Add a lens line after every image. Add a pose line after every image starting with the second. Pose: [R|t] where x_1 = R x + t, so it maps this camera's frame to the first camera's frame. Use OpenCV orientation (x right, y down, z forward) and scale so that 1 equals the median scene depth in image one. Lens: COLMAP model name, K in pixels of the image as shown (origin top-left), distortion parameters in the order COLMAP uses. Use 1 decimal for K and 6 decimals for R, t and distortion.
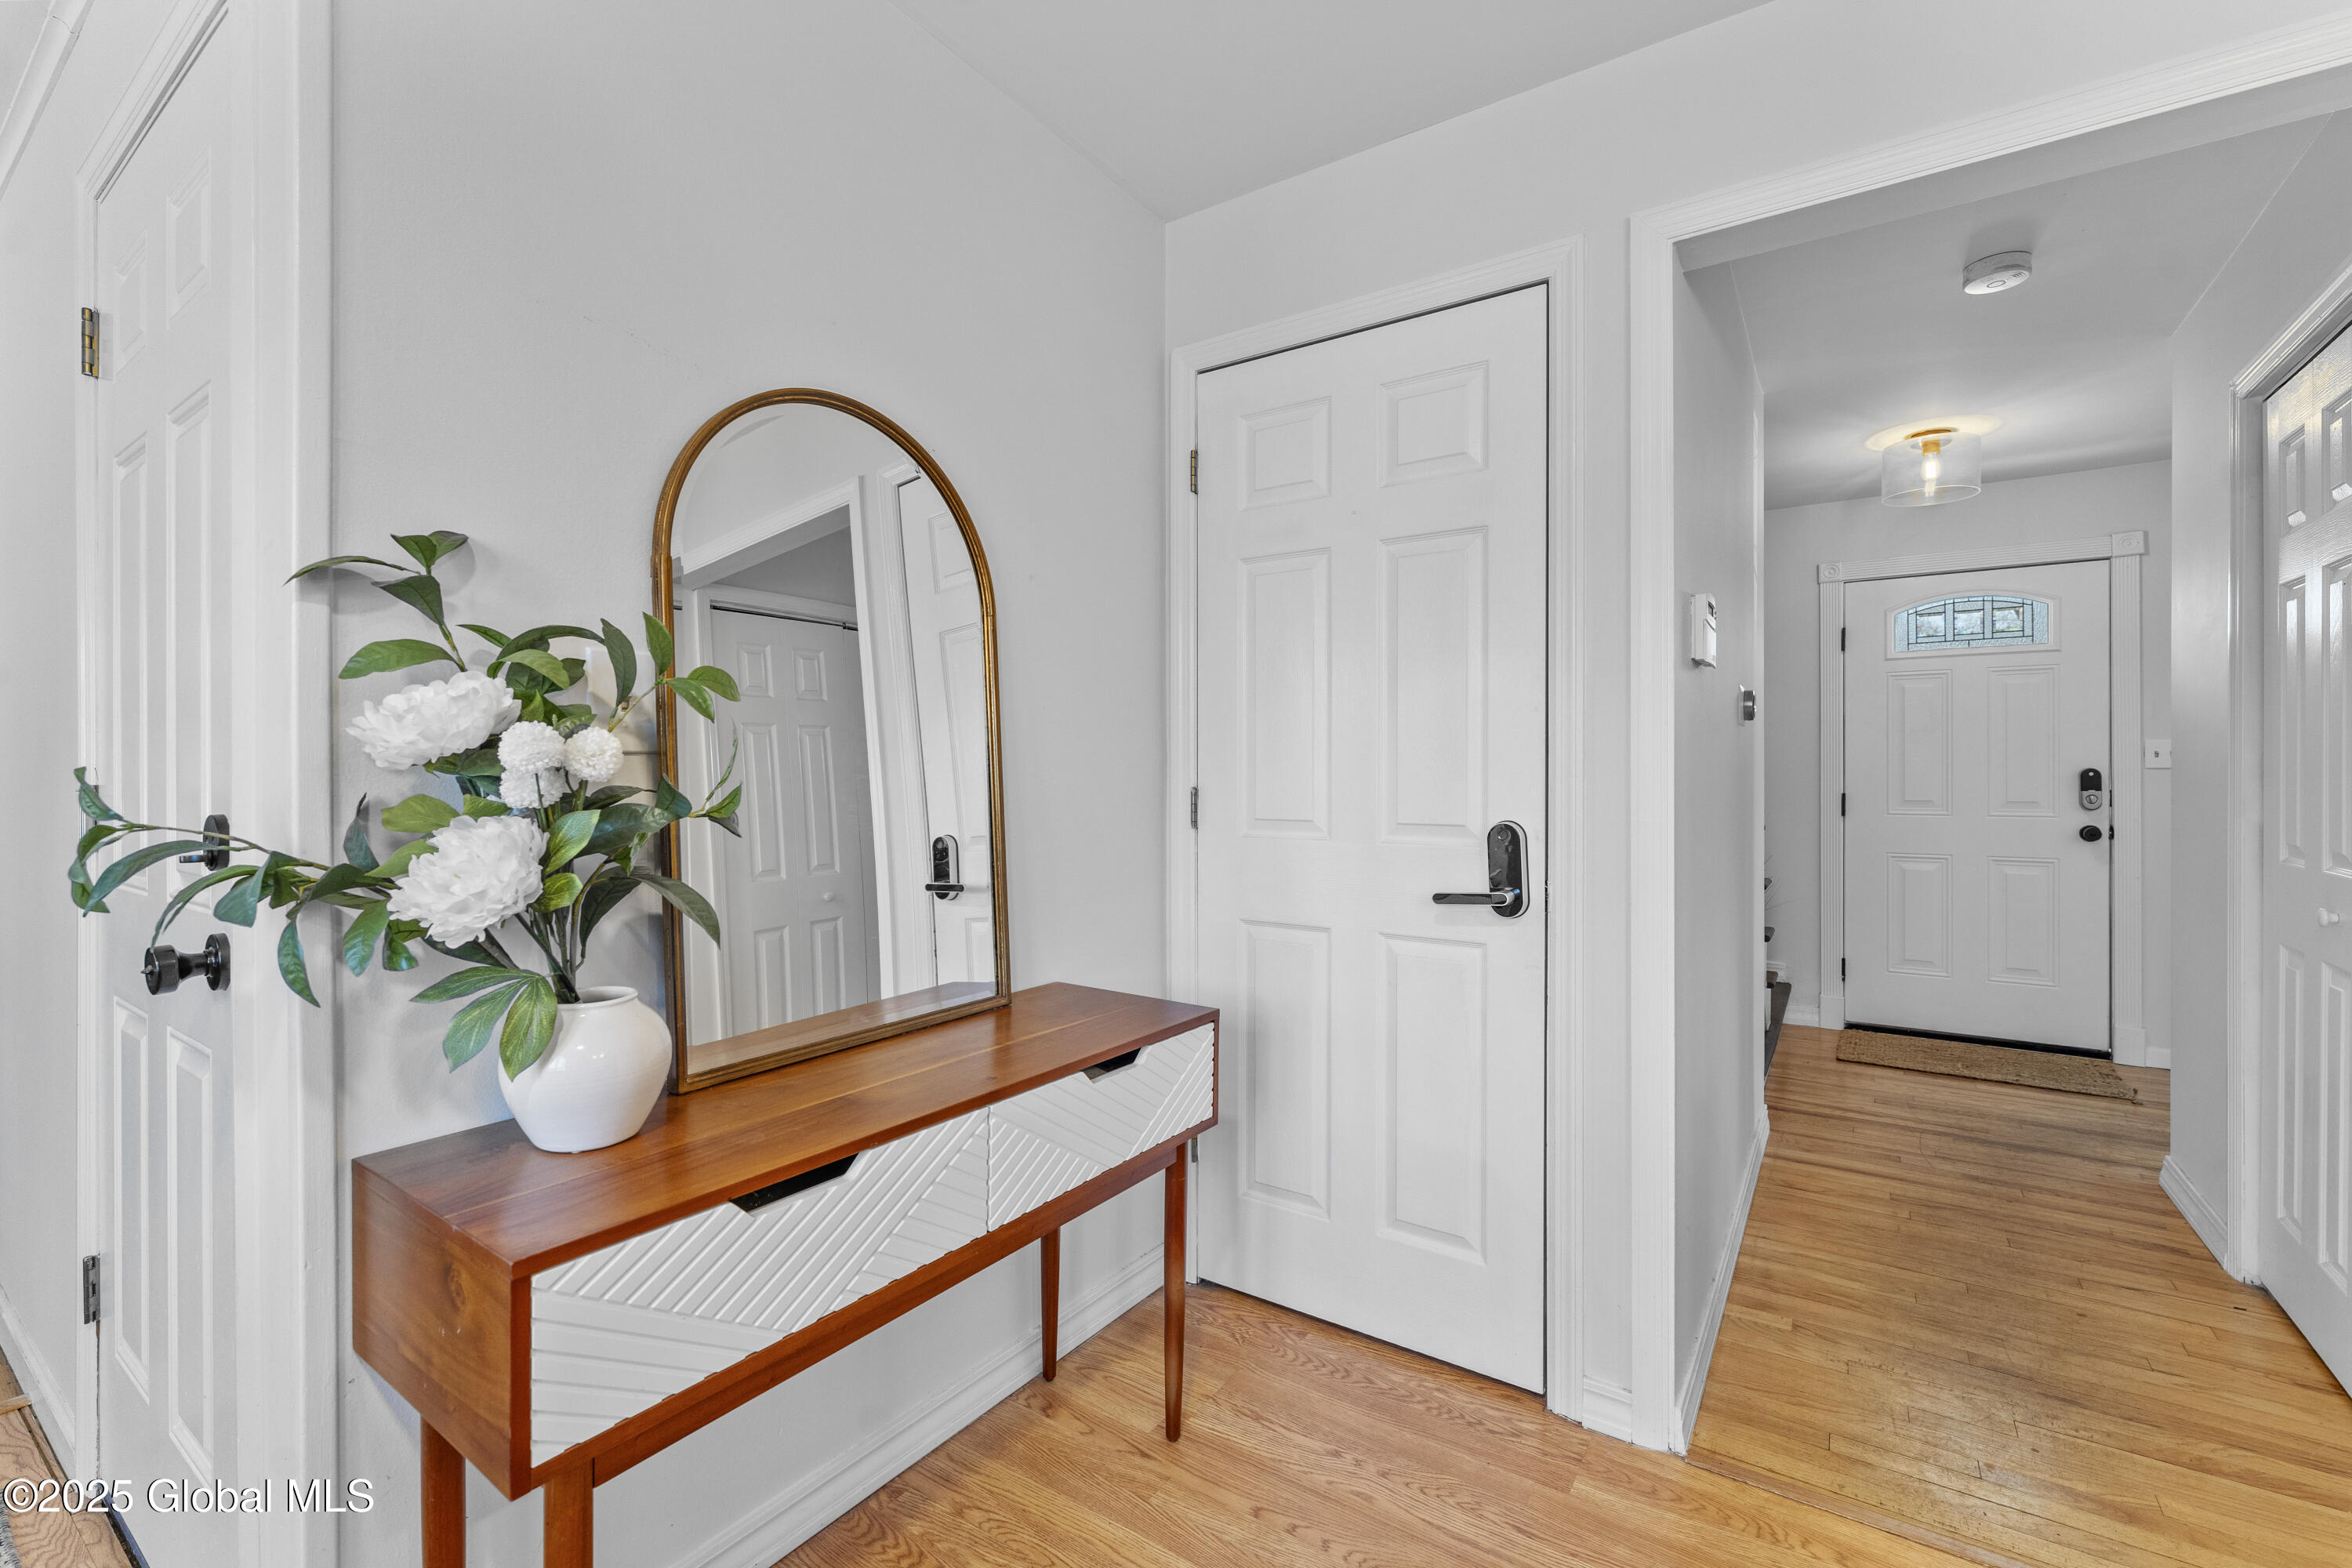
lens RADIAL K [[1017.5, 0, 1132.7], [0, 1017.5, 776.3], [0, 0, 1]] dist [-0.001631, 0.000339]
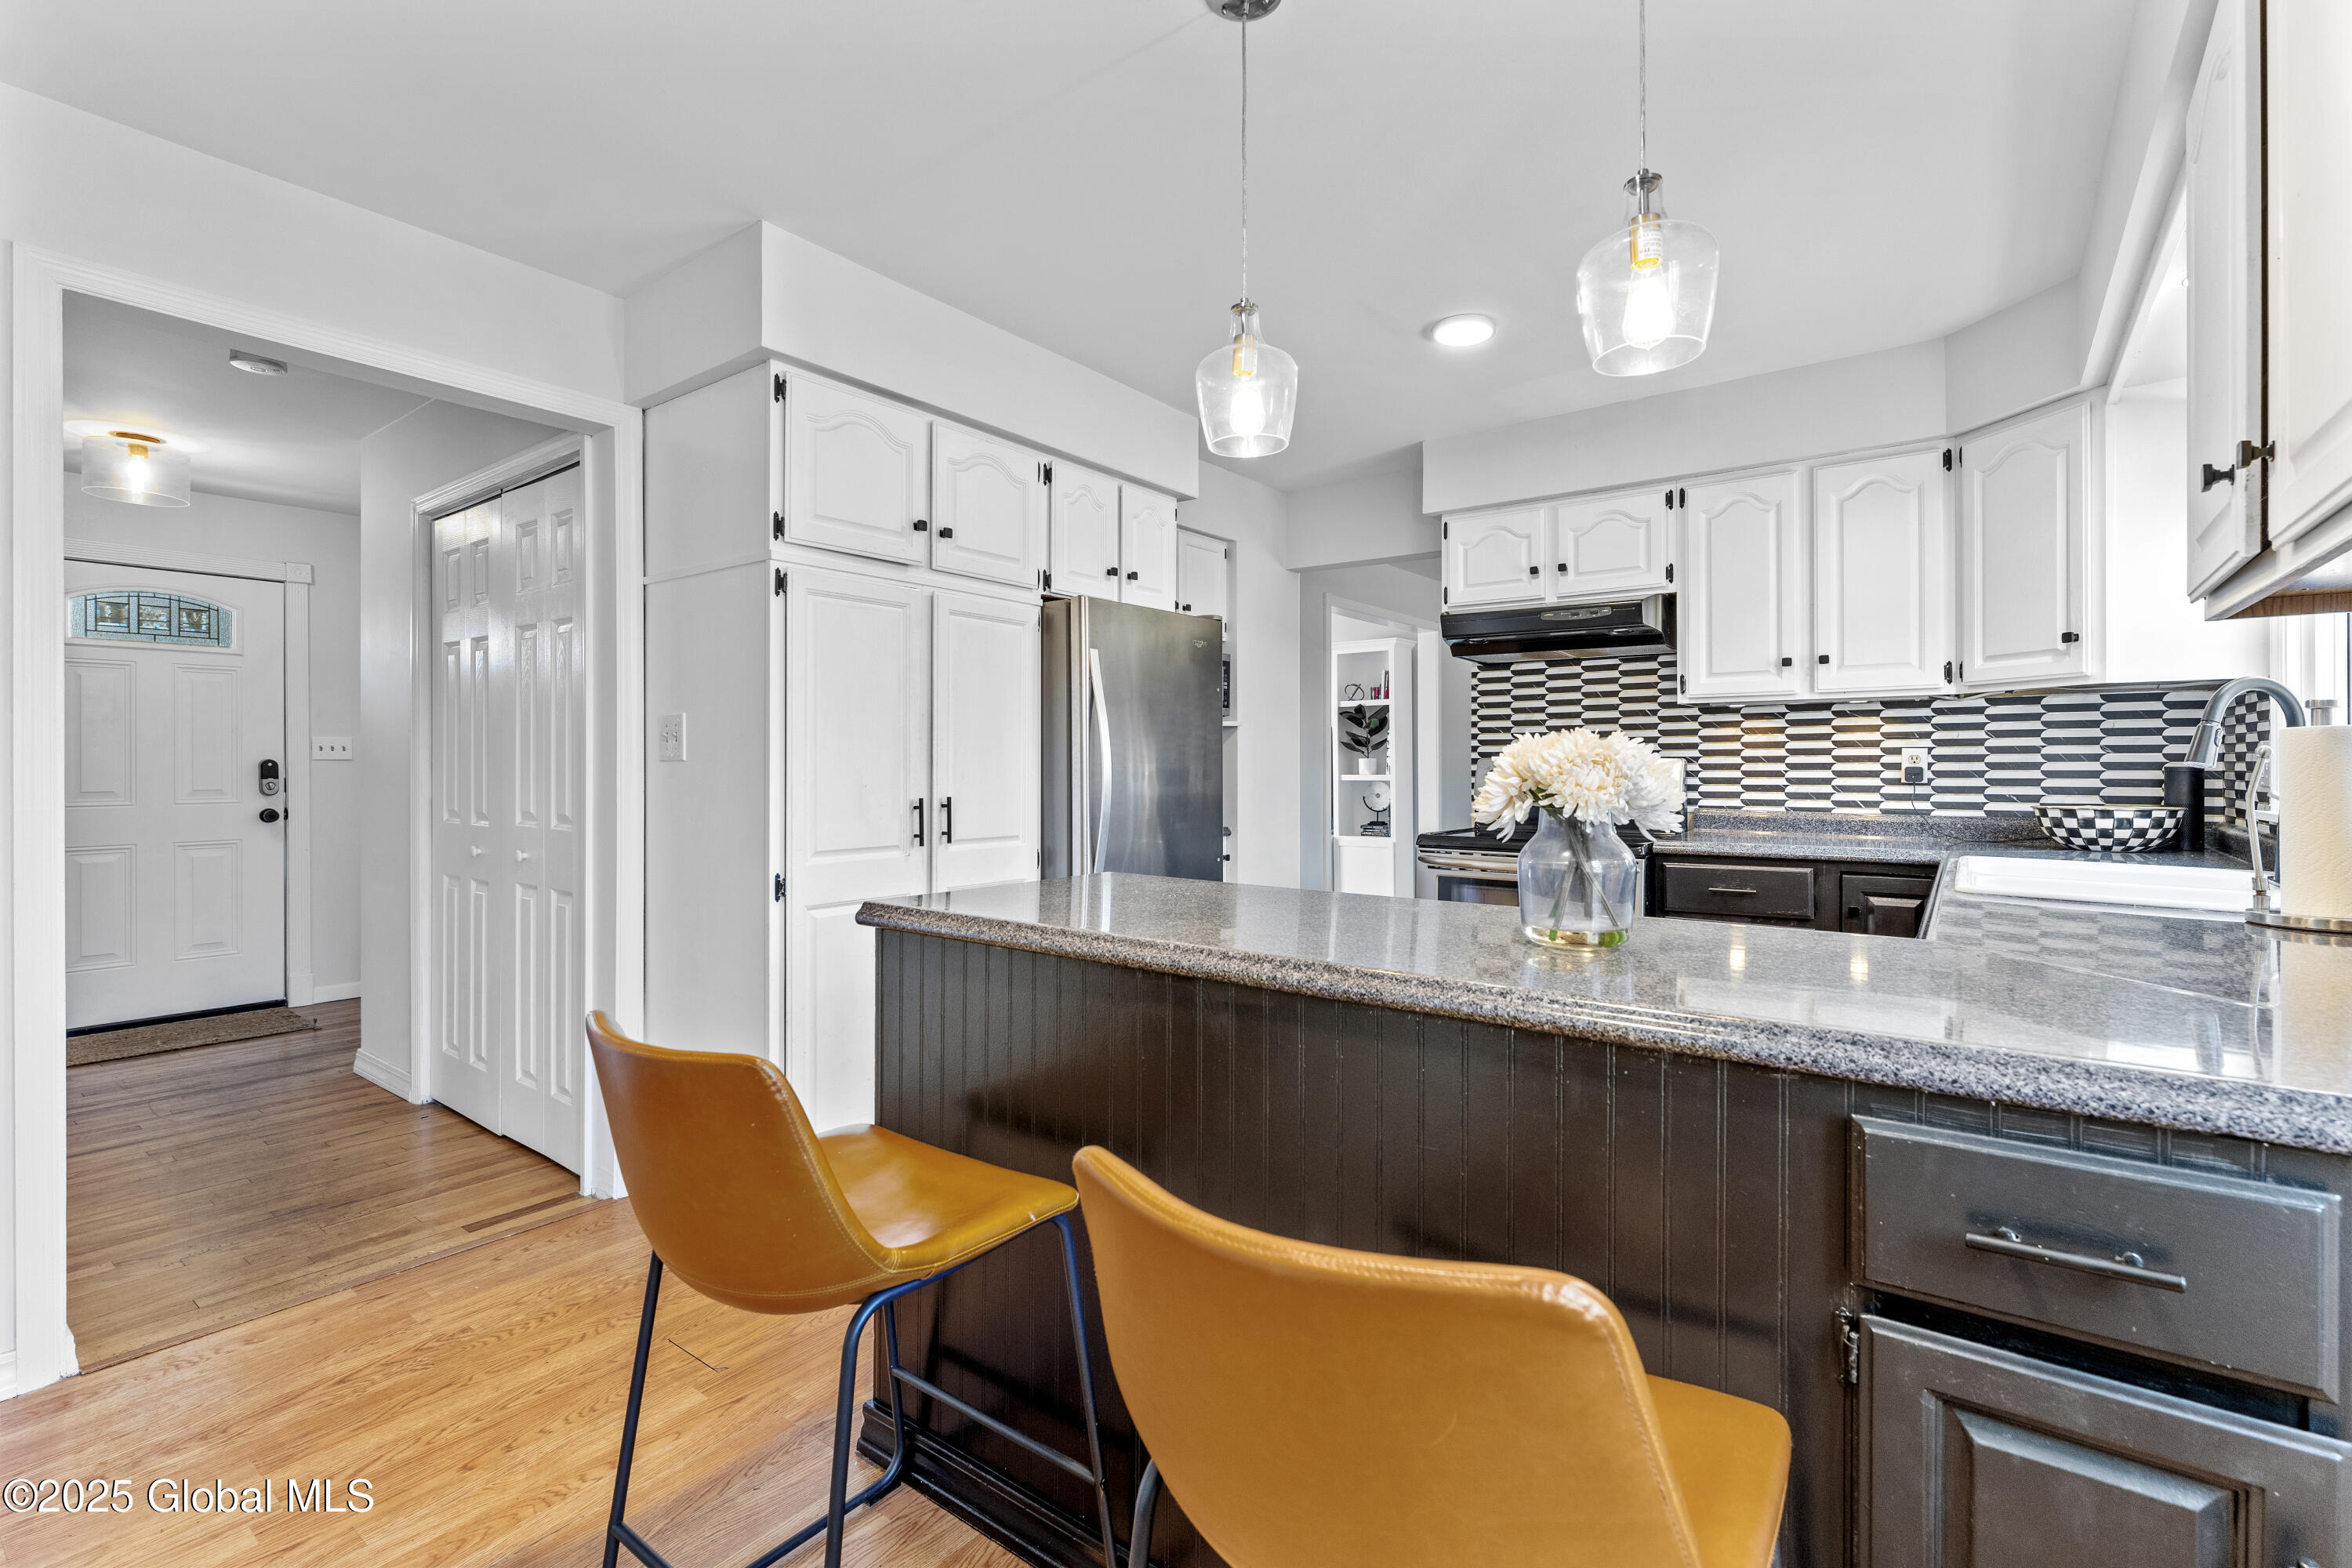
lens RADIAL K [[1017.5, 0, 1189.3], [0, 1017.5, 760.4], [0, 0, 1]] dist [-0.001631, 0.000339]
pose [[0.033918, 0.001984, 0.999423, -0.278654], [0.003353, 0.999992, -0.002099, -0.001483], [-0.999419, 0.003423, 0.033911, -0.138927]]
